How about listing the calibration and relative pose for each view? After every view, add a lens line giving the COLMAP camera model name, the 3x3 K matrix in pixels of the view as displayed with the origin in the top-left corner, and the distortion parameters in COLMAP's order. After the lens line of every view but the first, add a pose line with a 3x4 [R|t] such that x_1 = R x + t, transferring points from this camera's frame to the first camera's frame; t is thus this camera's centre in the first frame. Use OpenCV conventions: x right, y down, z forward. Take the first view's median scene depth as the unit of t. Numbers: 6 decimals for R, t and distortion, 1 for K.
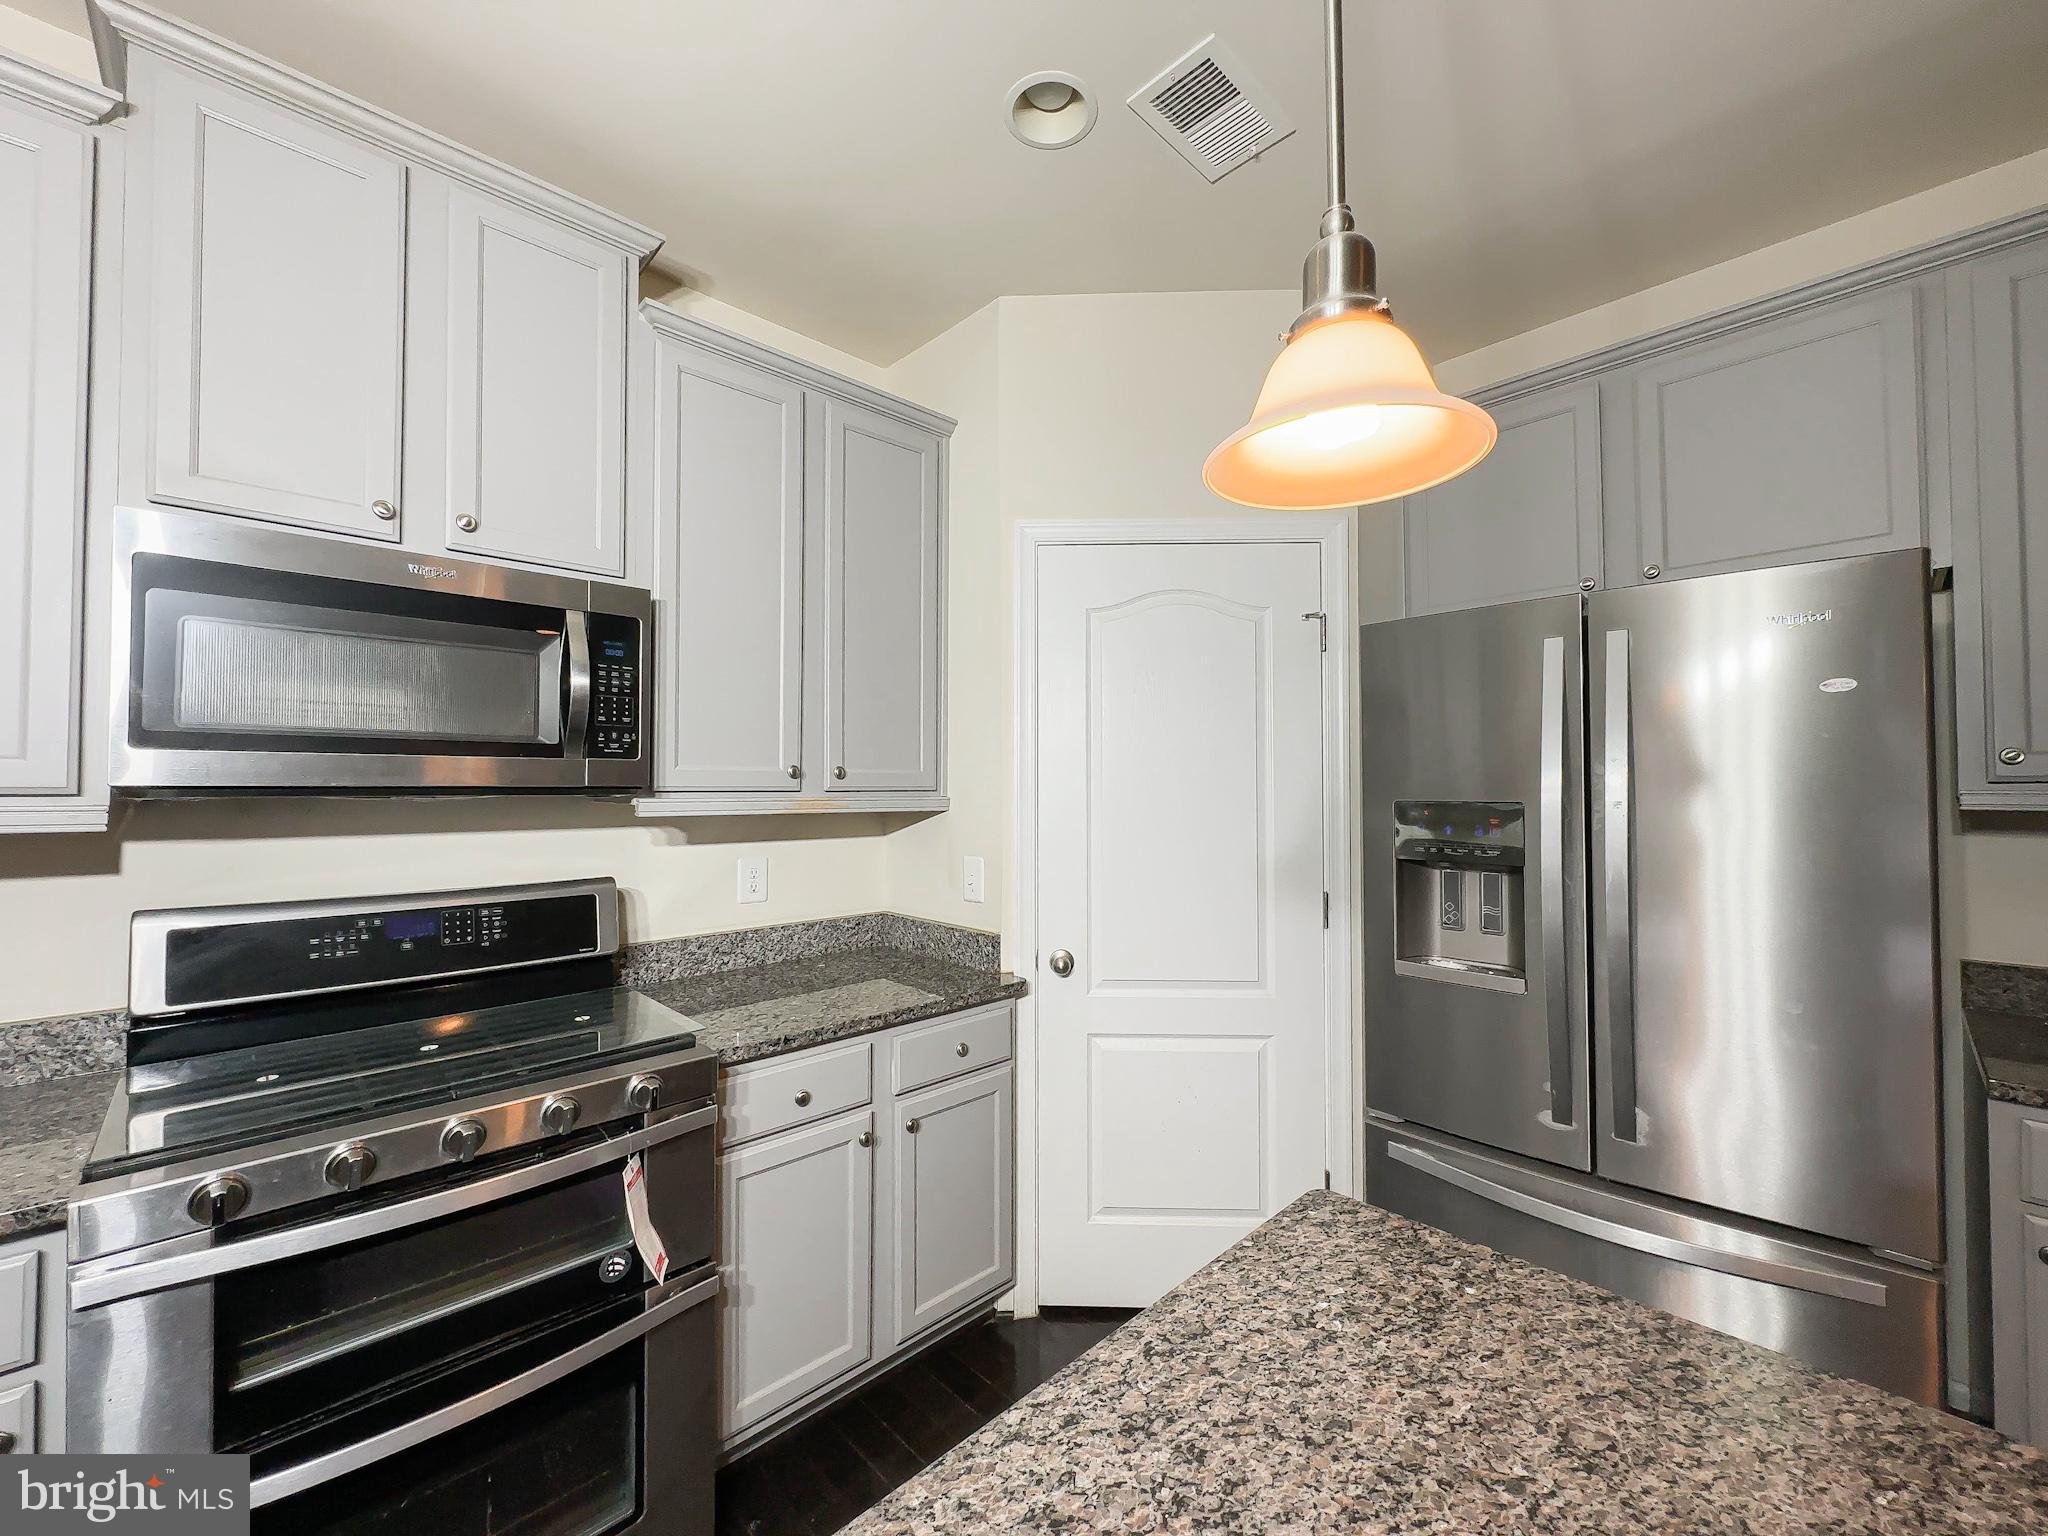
lens RADIAL K [[817.3, 0, 1026.0], [0, 817.3, 773.0], [0, 0, 1]] dist [-0.000901, -0.000143]
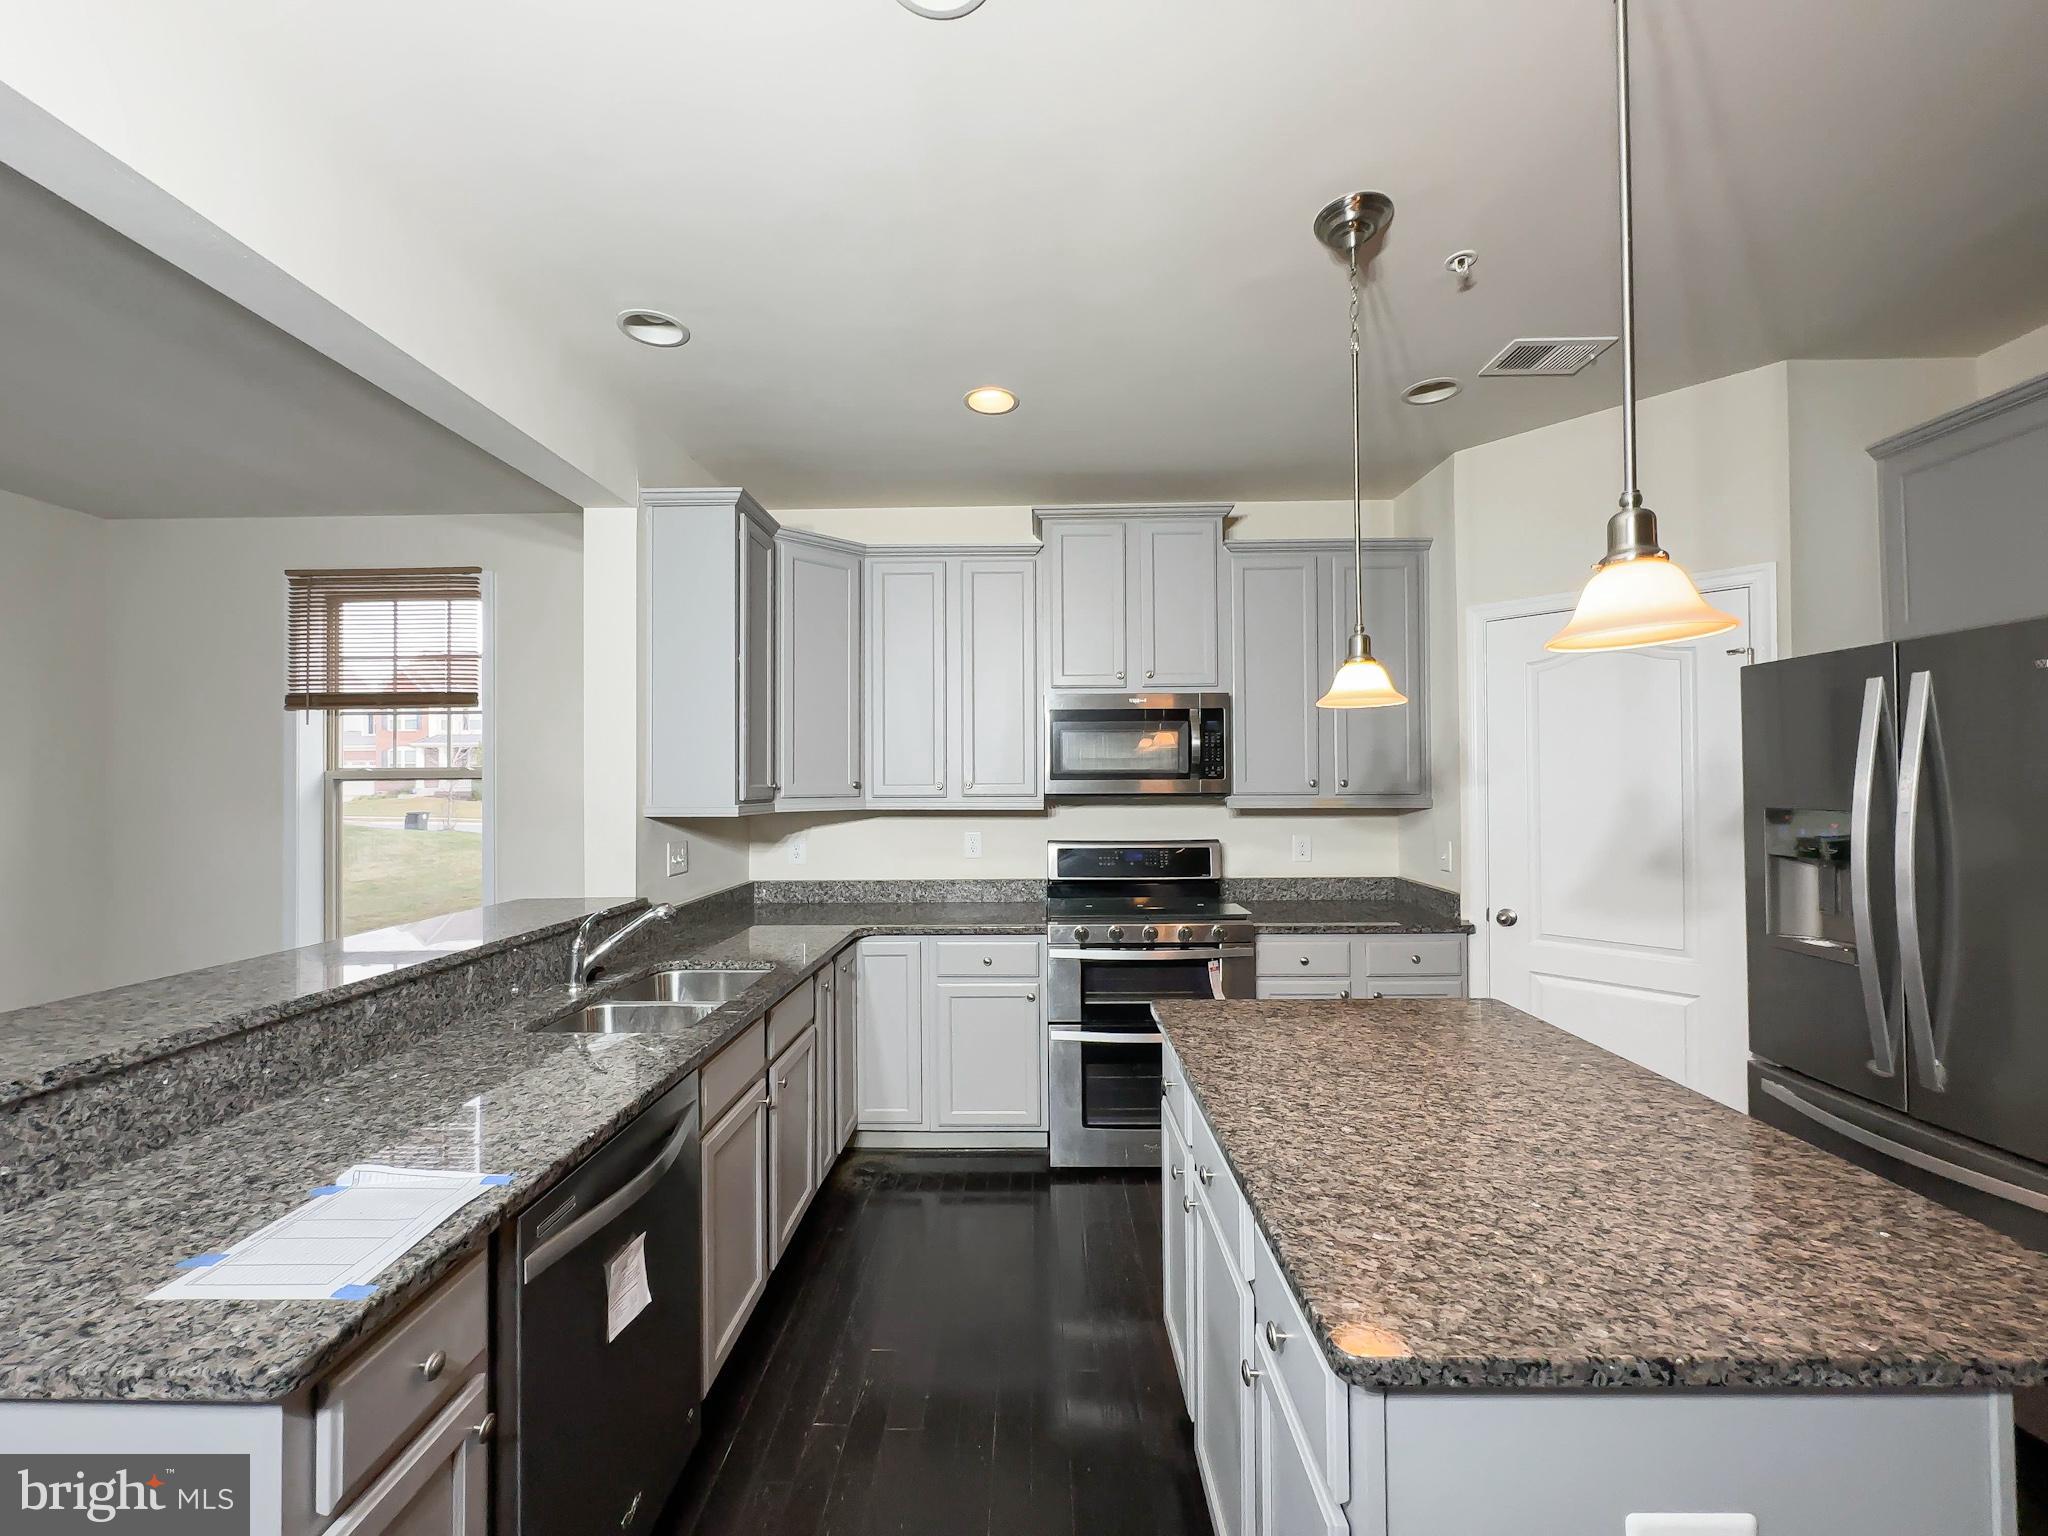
lens RADIAL K [[817.3, 0, 1026.0], [0, 817.3, 773.0], [0, 0, 1]] dist [-0.000901, -0.000143]
pose [[0.711046, -0.010474, -0.703067, 0.573917], [0.018650, 0.999818, 0.003967, -0.048493], [0.702898, -0.015933, 0.711112, -0.741718]]
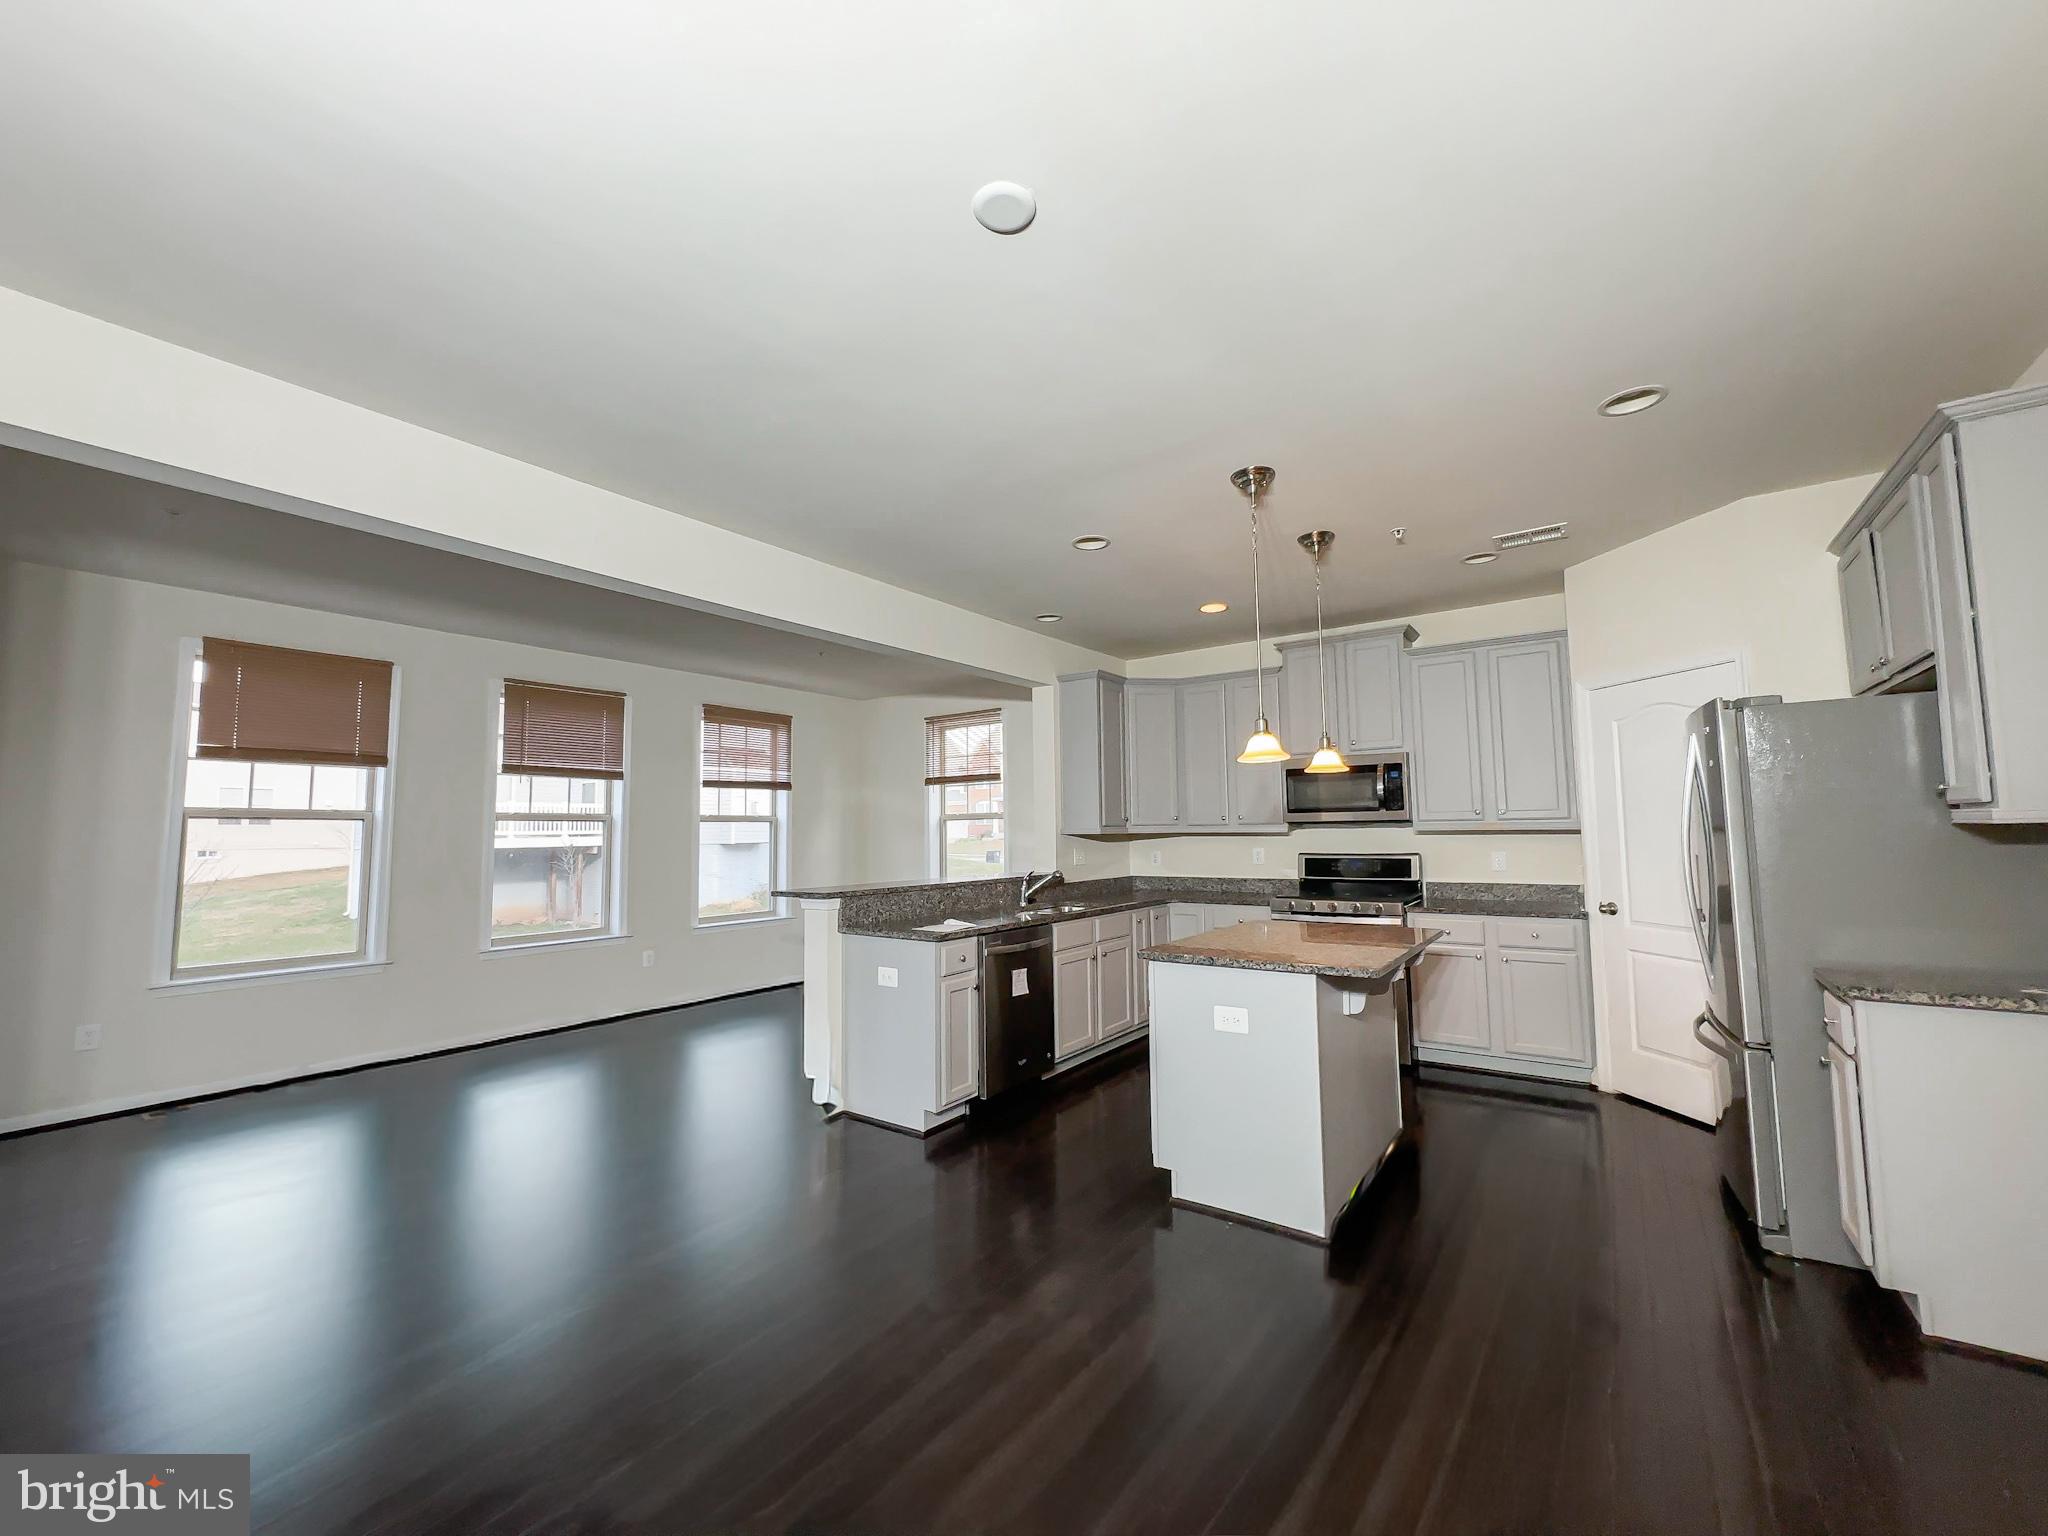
lens RADIAL K [[817.3, 0, 1026.0], [0, 817.3, 773.0], [0, 0, 1]] dist [-0.000901, -0.000143]
pose [[0.186884, -0.069919, -0.979891, 2.152659], [0.034028, 0.997326, -0.064673, -0.008050], [0.981792, -0.021258, 0.188764, -0.881829]]
